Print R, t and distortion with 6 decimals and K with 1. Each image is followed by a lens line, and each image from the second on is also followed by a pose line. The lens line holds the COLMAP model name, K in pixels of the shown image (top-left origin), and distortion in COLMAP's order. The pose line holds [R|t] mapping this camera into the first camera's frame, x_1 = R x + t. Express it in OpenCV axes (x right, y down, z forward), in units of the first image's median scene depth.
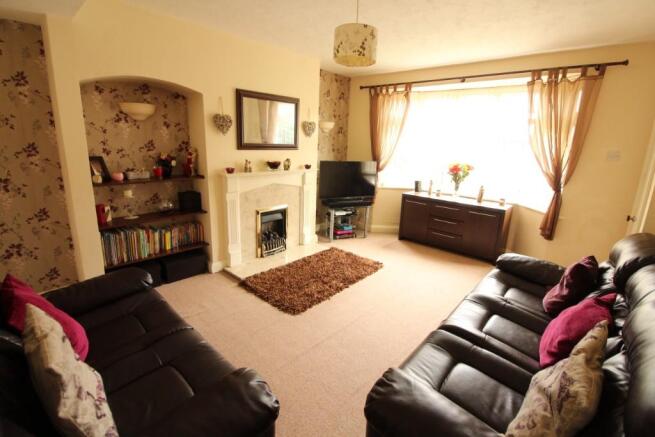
lens RADIAL K [[292.3, 0, 327.5], [0, 292.3, 218.5], [0, 0, 1]] dist [-0.021278, -0.000306]
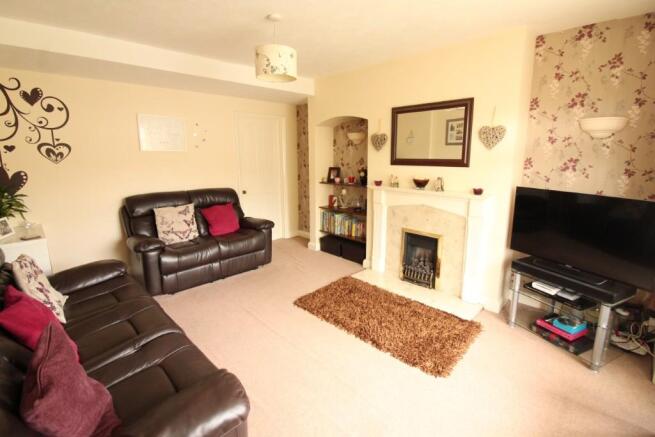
lens RADIAL K [[305.1, 0, 330.4], [0, 305.1, 216.0], [0, 0, 1]] dist [-0.026047, -0.000974]
pose [[-0.041400, 0.167756, -0.984959, 0.775057], [-0.249666, 0.952794, 0.172772, -0.186974], [0.967447, 0.253063, 0.002437, 0.796099]]
